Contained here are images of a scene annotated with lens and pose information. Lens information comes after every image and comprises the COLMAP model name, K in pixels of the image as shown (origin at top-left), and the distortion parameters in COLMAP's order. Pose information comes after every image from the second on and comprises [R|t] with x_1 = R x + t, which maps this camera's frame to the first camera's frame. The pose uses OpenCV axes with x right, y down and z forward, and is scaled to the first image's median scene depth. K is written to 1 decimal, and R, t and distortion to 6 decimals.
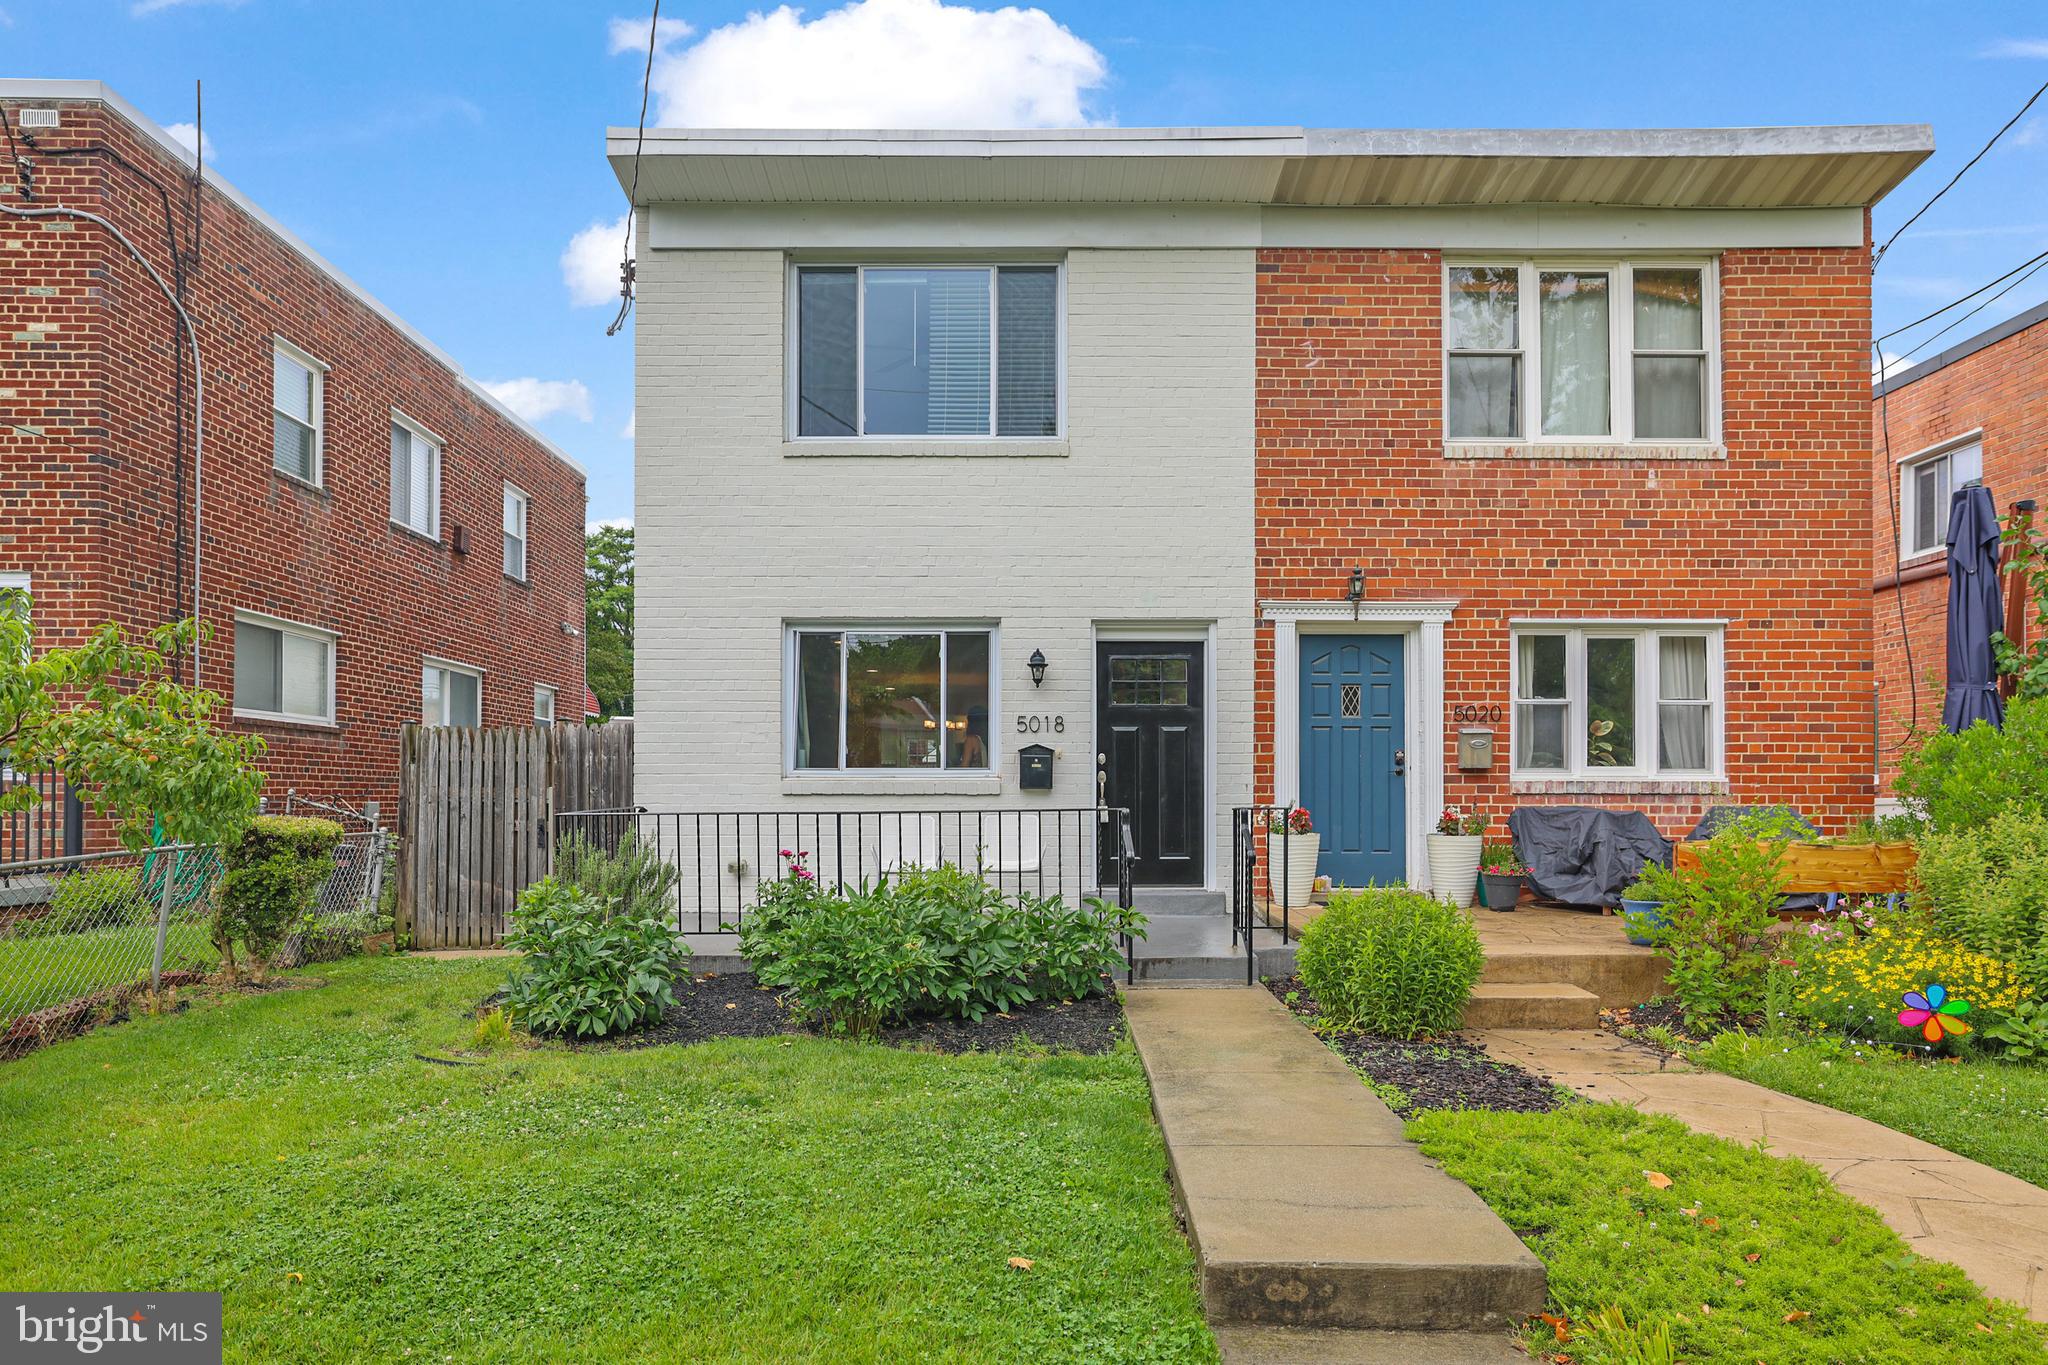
lens RADIAL K [[1222.5, 0, 1021.4], [0, 1222.5, 732.6], [0, 0, 1]] dist [-0.019361, 0.022505]
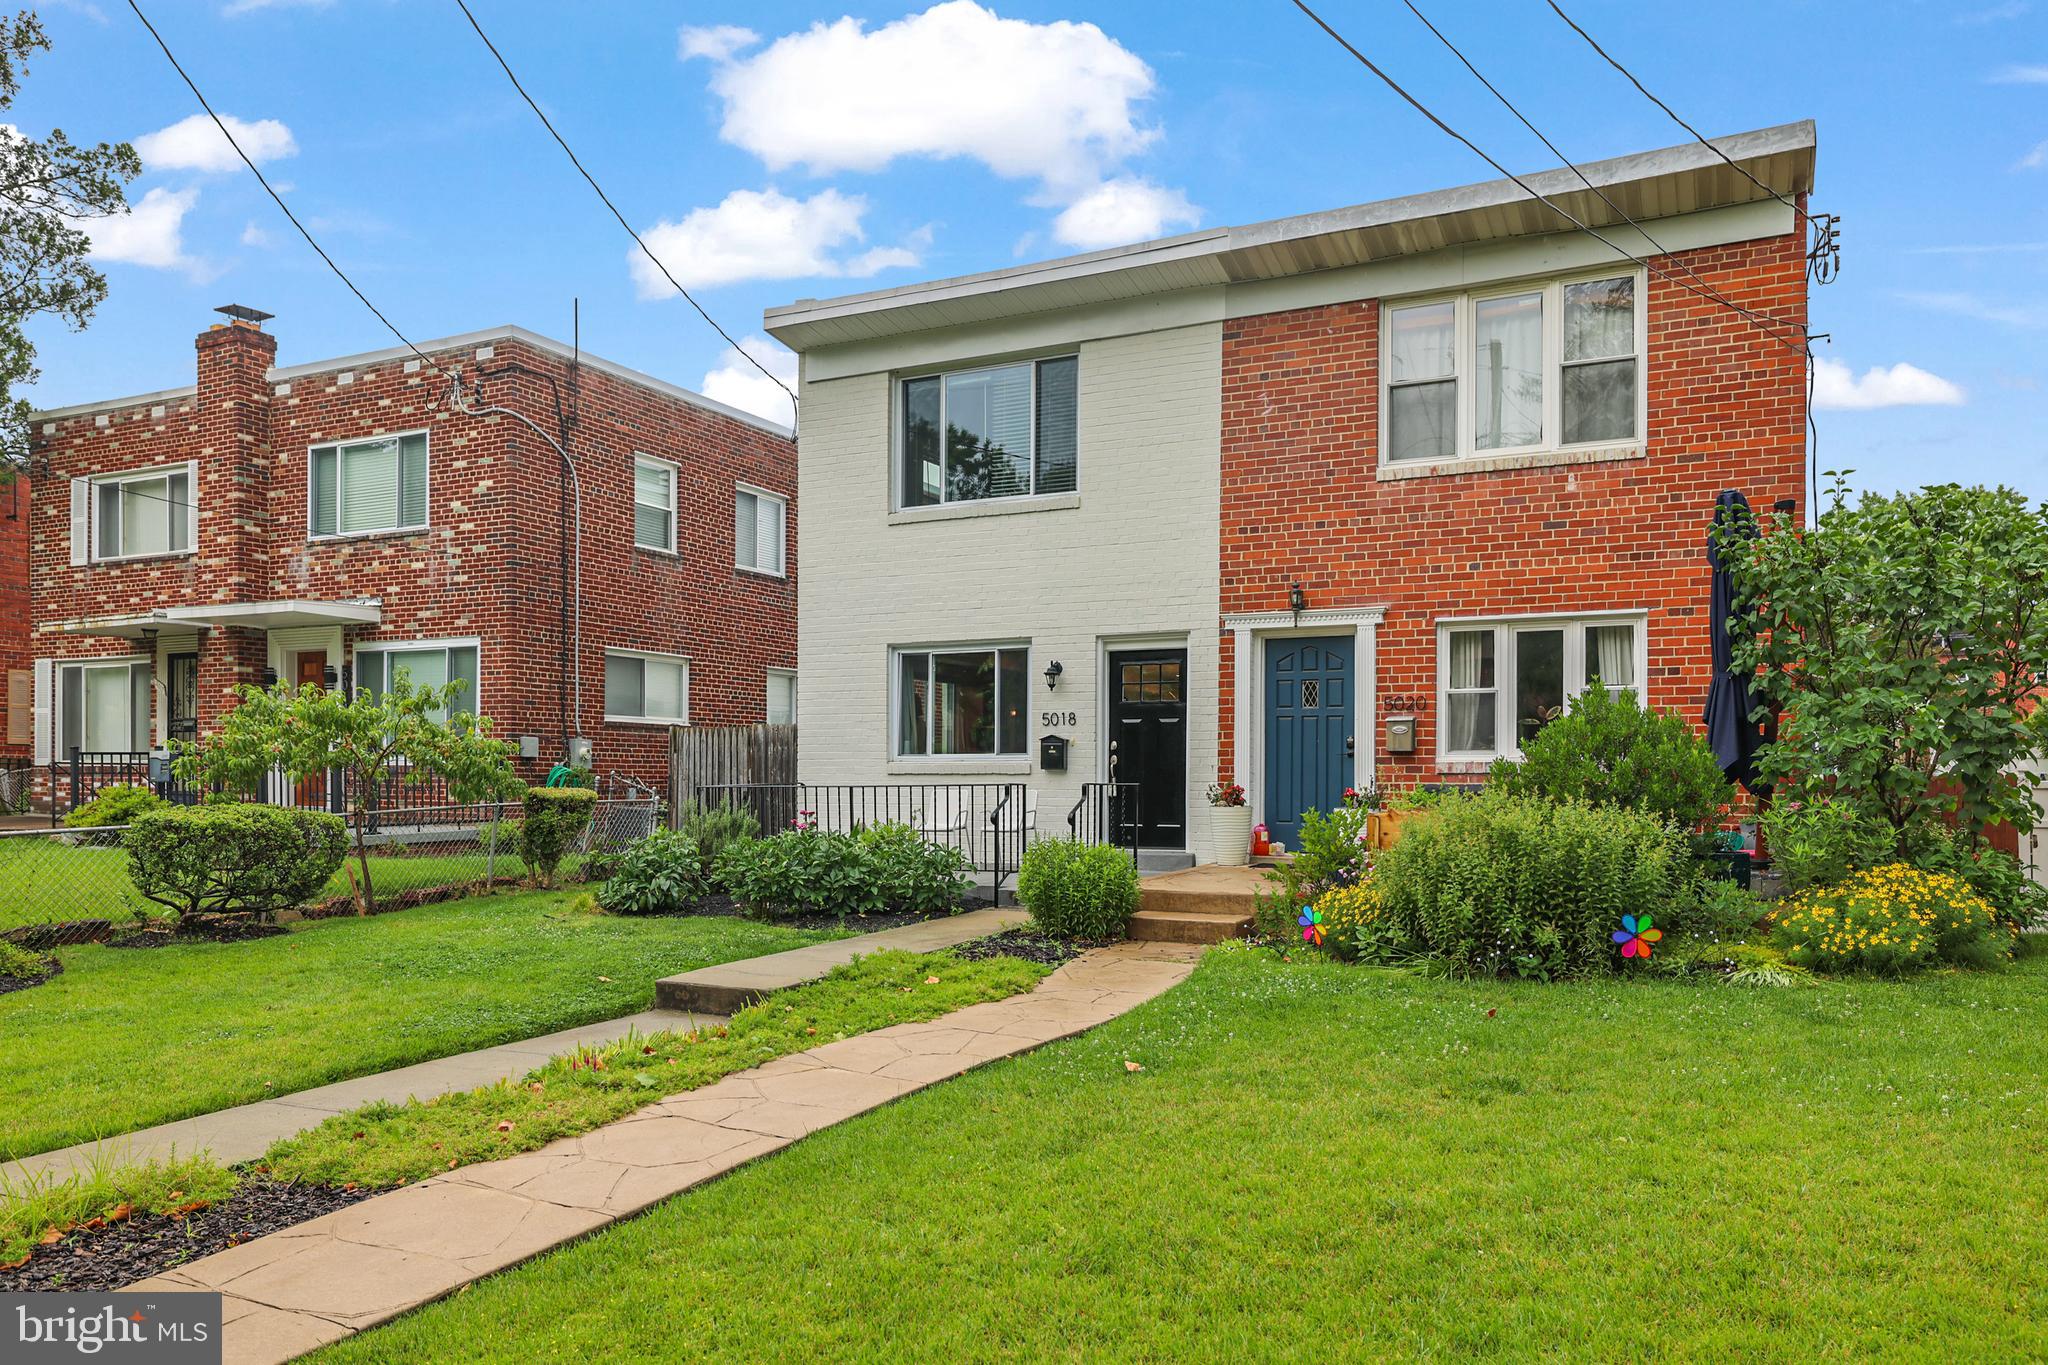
lens RADIAL K [[1424.6, 0, 1024.0], [0, 1424.6, 682.5], [0, 0, 1]] dist [0.005146, 0.001310]
pose [[0.893933, -0.028802, -0.447275, 0.642511], [0.022345, 0.999556, -0.019706, -0.016422], [0.447644, 0.007622, 0.894179, -0.348059]]
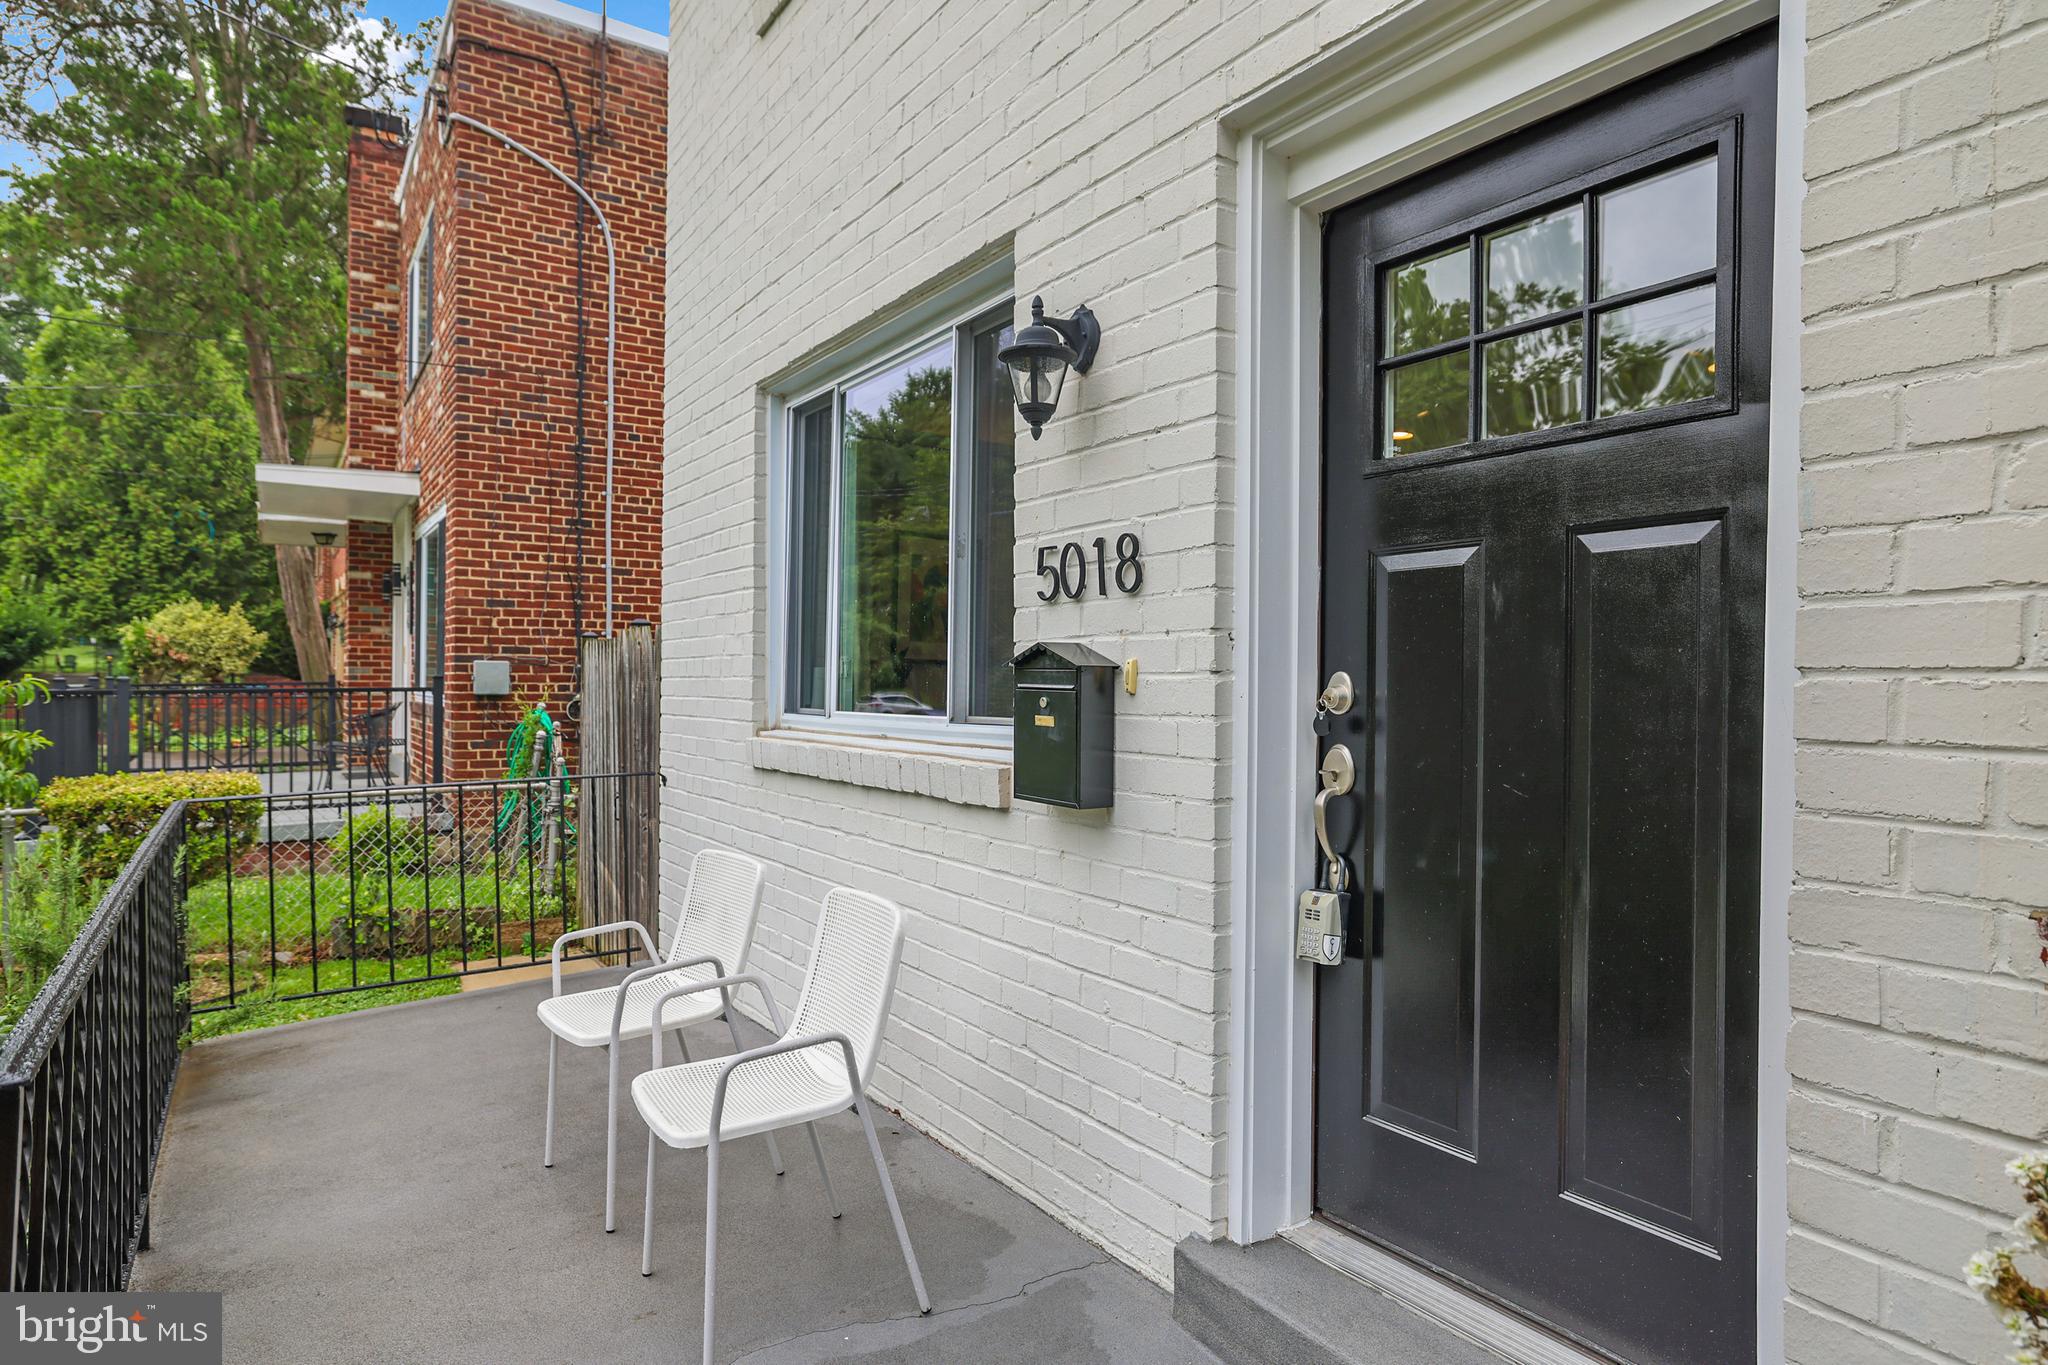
lens RADIAL K [[1152.6, 0, 1024.0], [0, 1152.6, 682.5], [0, 0, 1]] dist [-0.015327, 0.000222]
pose [[0.553565, 0.002121, -0.832803, 0.222763], [0.039558, 0.998801, 0.028838, 0.010235], [0.831866, -0.048908, 0.552817, 0.828683]]
